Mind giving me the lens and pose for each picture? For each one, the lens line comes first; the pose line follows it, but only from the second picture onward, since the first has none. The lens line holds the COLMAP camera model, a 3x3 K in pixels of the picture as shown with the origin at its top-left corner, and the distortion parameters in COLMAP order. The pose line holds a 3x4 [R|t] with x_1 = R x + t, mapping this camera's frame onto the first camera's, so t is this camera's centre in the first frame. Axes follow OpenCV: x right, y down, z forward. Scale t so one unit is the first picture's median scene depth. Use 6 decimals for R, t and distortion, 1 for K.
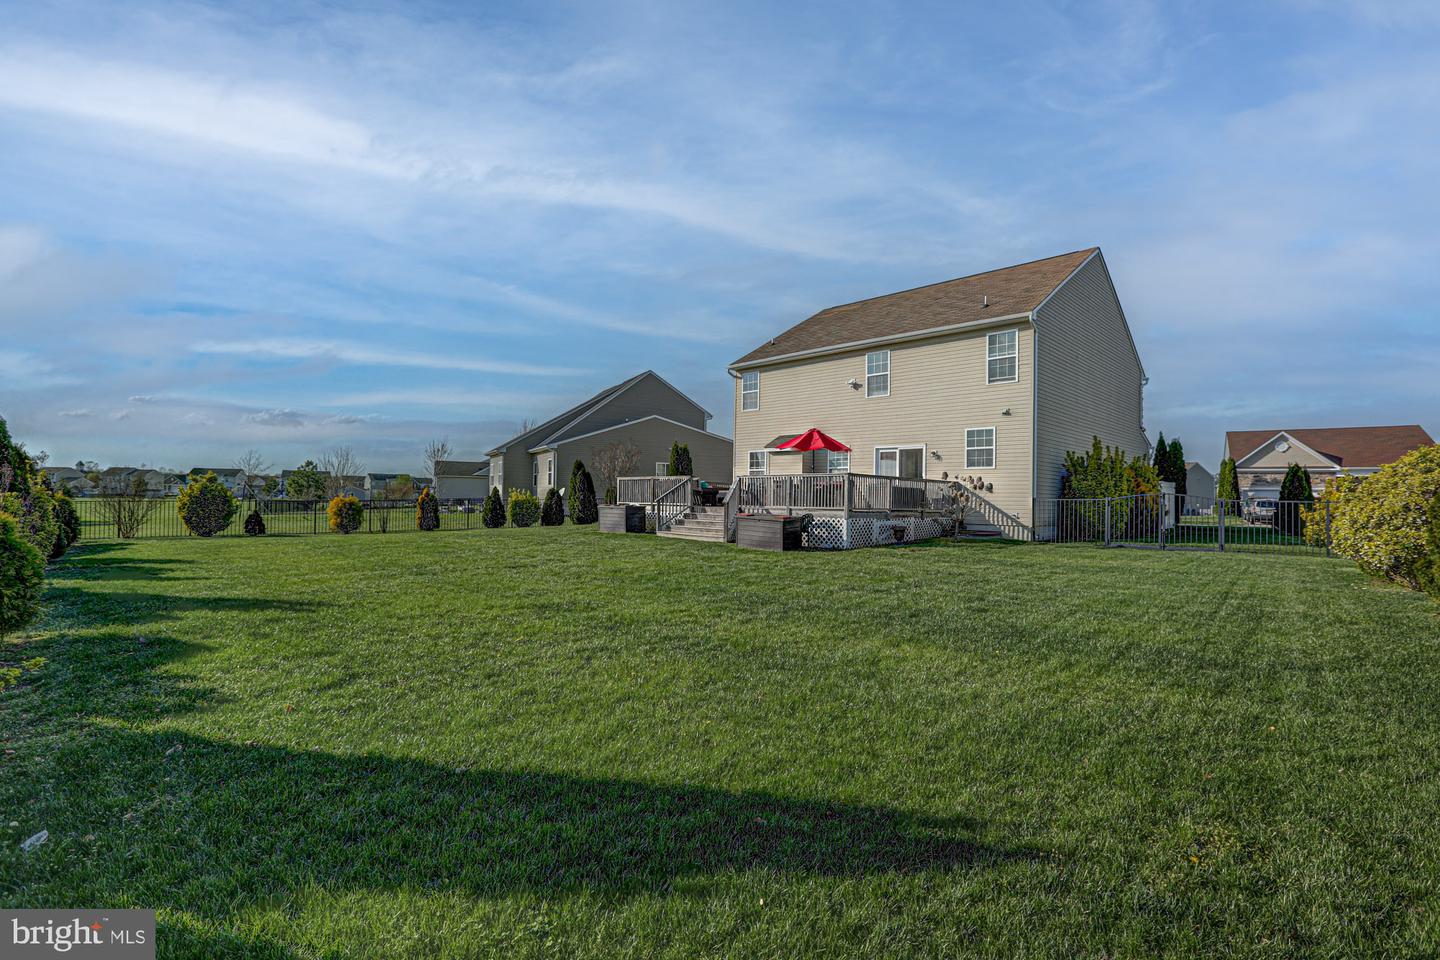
lens RADIAL K [[668.2, 0, 726.2], [0, 668.2, 480.9], [0, 0, 1]] dist [-0.065035, 0.031355]
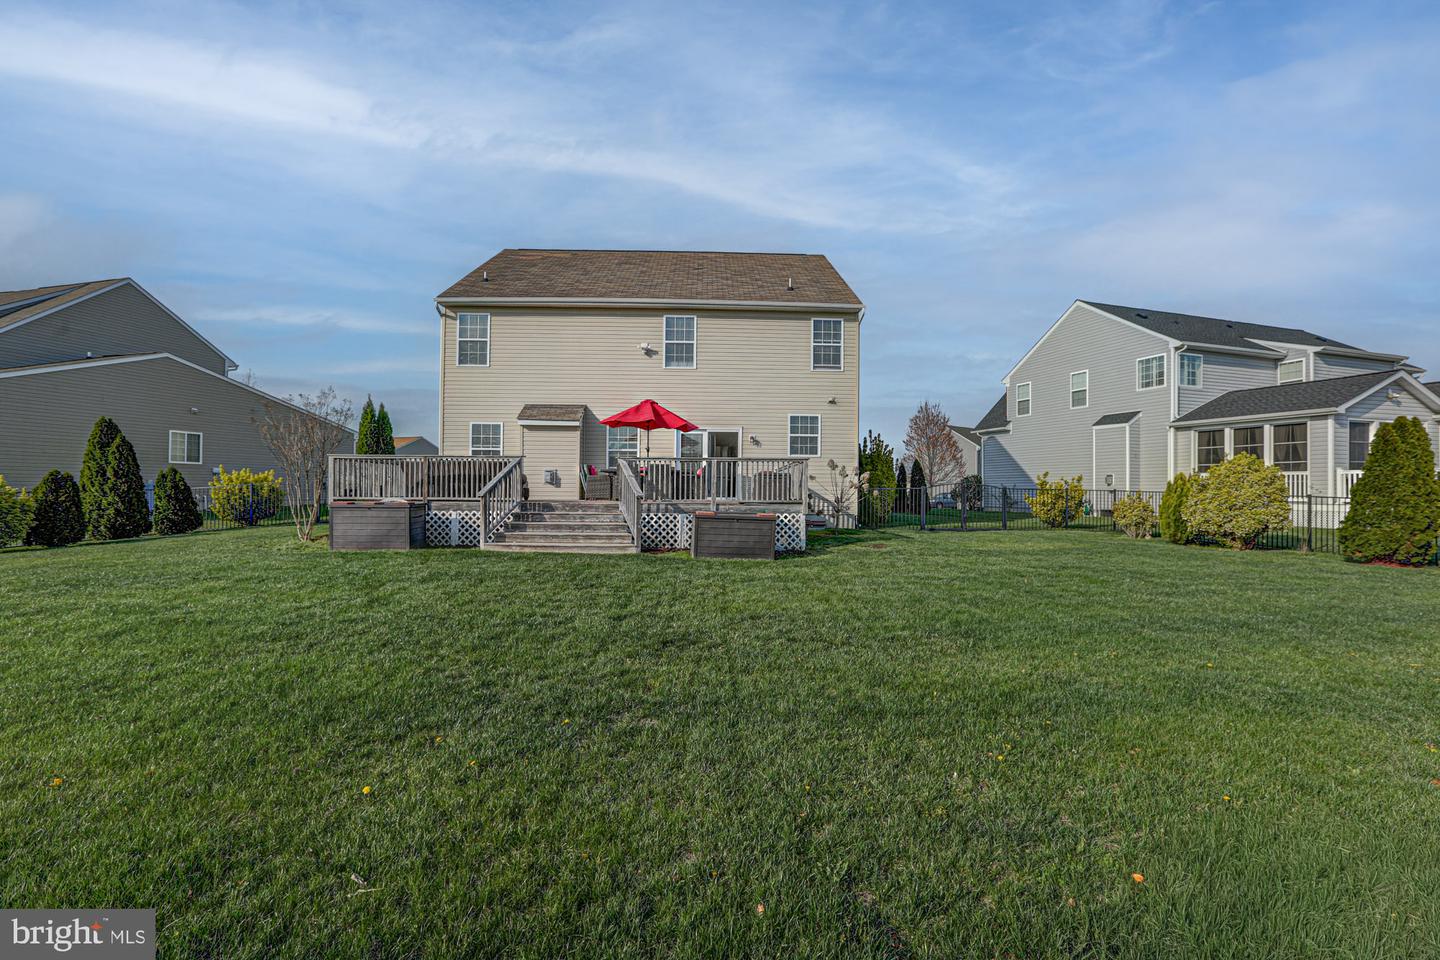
lens RADIAL K [[668.2, 0, 726.2], [0, 668.2, 480.9], [0, 0, 1]] dist [-0.065035, 0.031355]
pose [[0.682974, -0.000311, 0.730443, -0.359534], [-0.018003, 0.999689, 0.017259, 0.001897], [-0.730221, -0.024938, 0.682756, 0.371838]]
